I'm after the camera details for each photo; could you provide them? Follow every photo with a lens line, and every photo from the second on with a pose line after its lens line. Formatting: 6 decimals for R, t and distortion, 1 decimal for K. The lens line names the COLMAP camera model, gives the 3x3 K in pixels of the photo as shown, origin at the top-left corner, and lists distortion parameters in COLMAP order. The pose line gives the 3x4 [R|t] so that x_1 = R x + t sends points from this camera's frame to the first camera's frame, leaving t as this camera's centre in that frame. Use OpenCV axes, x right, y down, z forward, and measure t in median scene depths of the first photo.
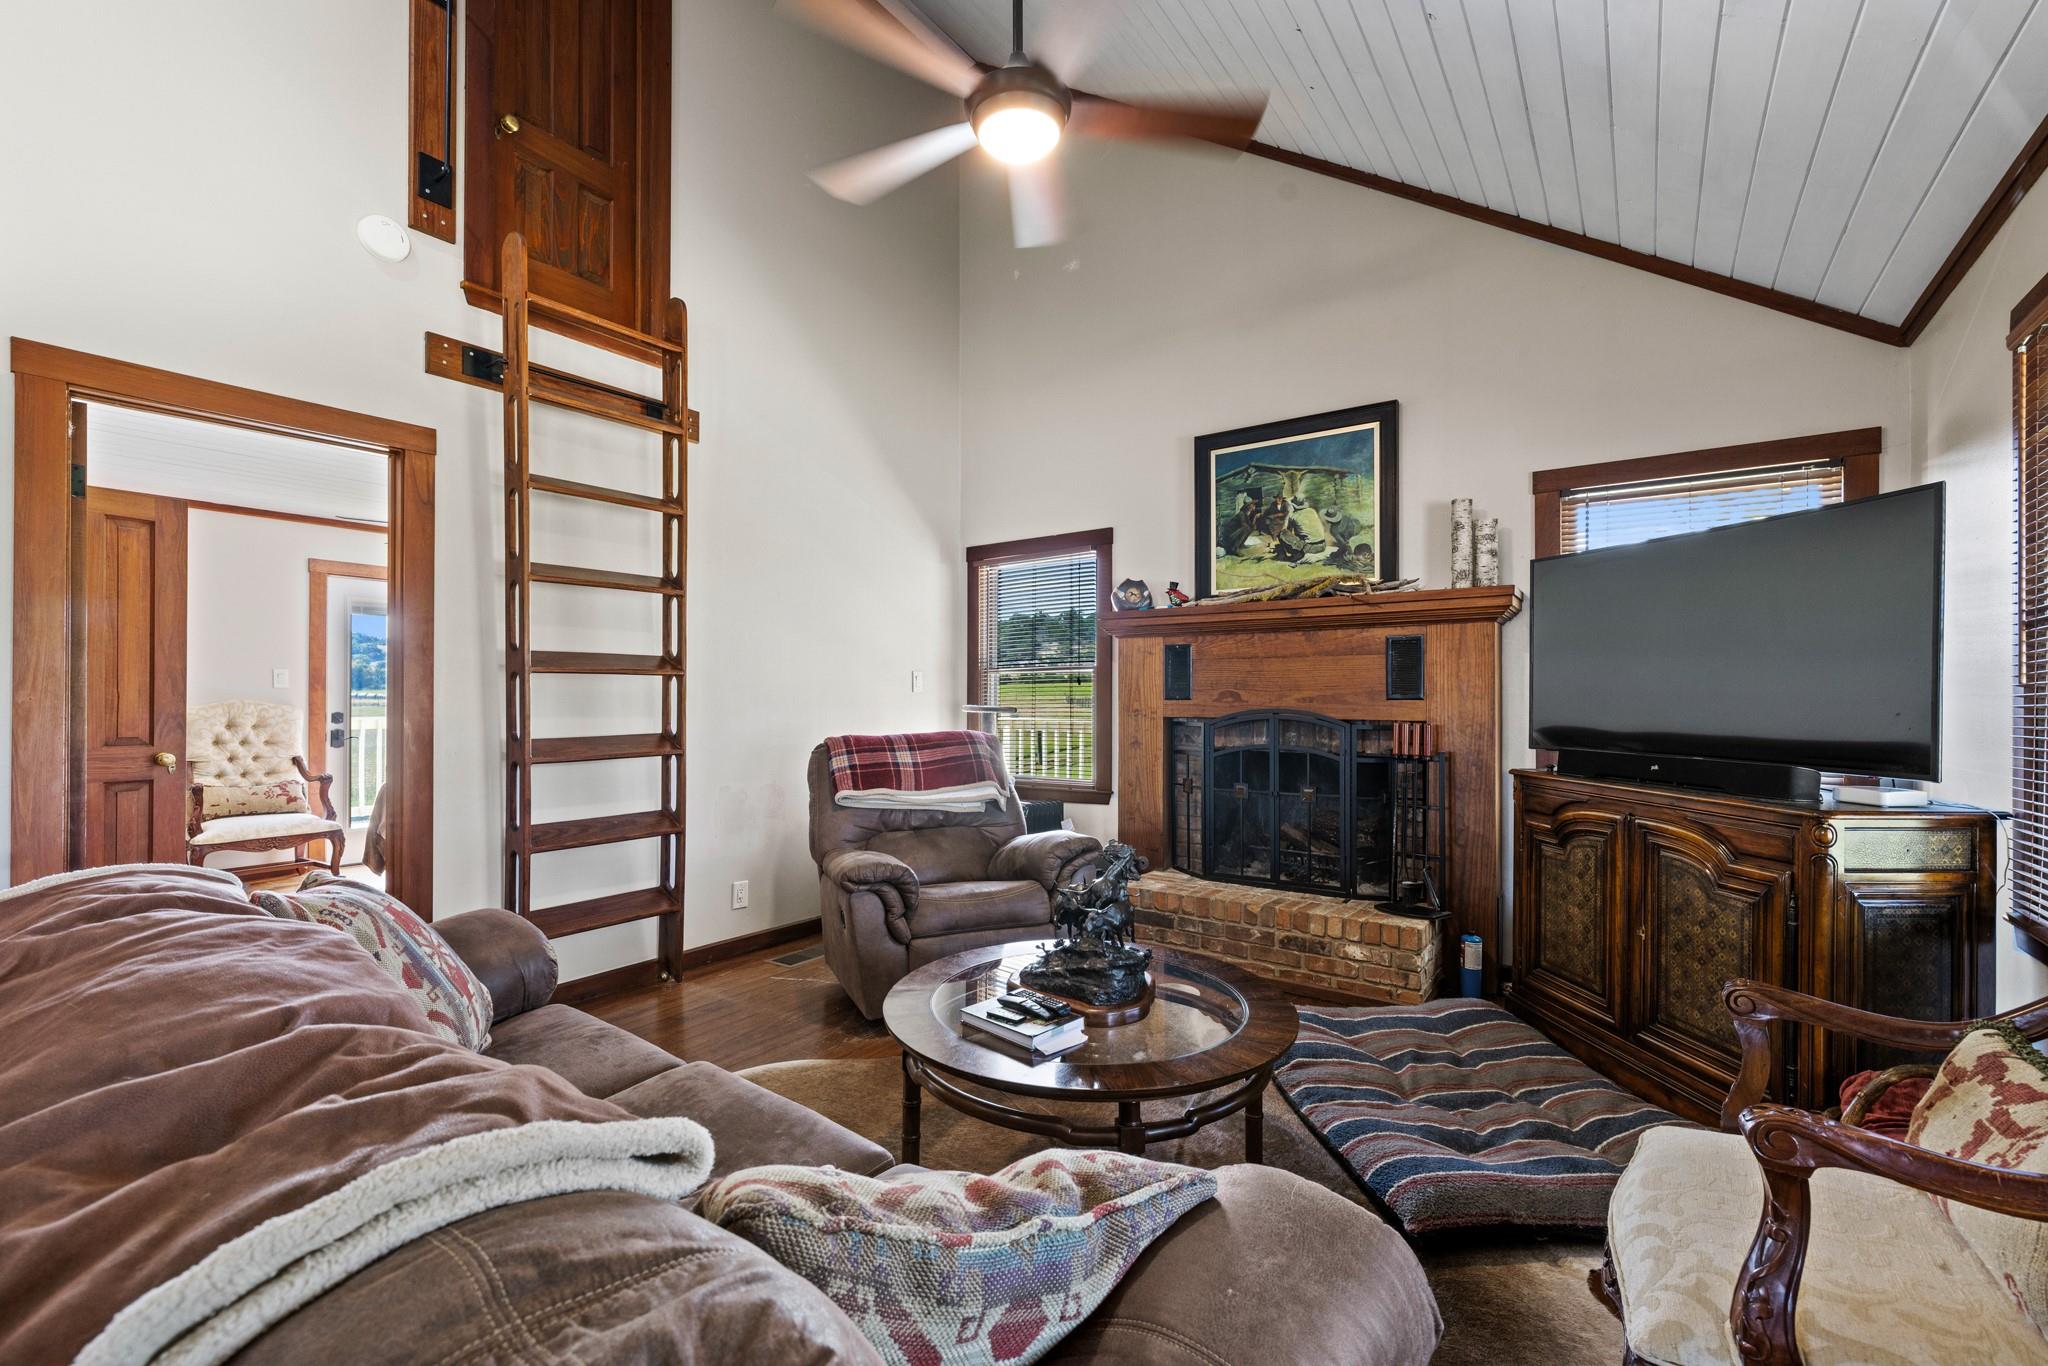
lens RADIAL K [[860.4, 0, 1022.1], [0, 860.4, 691.0], [0, 0, 1]] dist [0.003226, 0.000460]
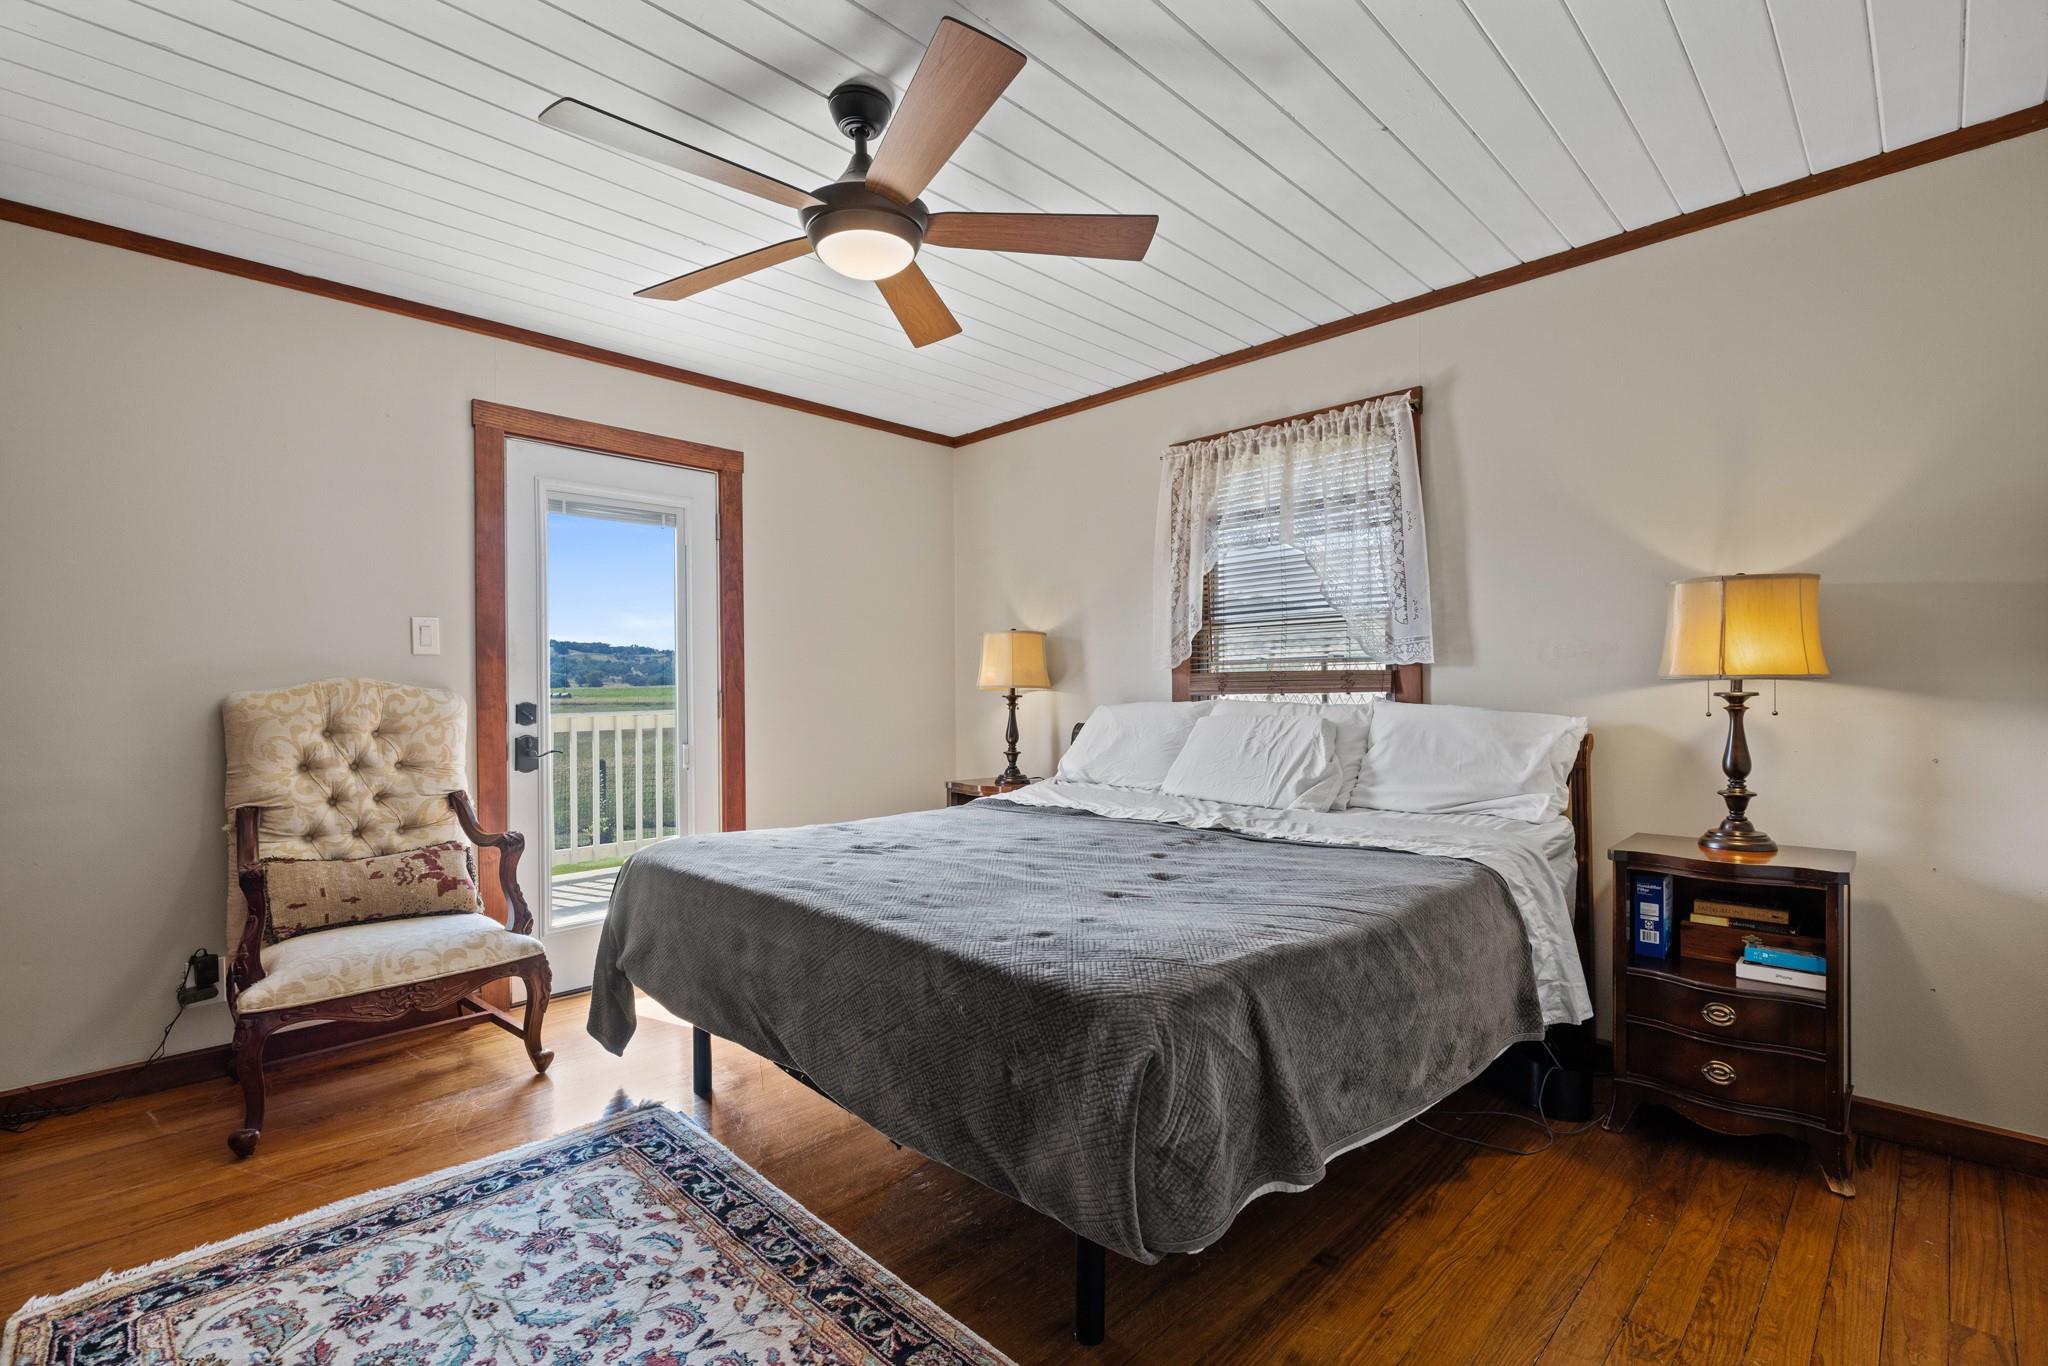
lens RADIAL K [[923.0, 0, 1022.7], [0, 923.0, 690.8], [0, 0, 1]] dist [-0.001381, -0.000308]
pose [[0.987393, -0.012030, -0.157833, -0.323904], [0.013031, 0.999901, 0.005307, 0.014377], [0.157754, -0.007297, 0.987452, 0.393247]]
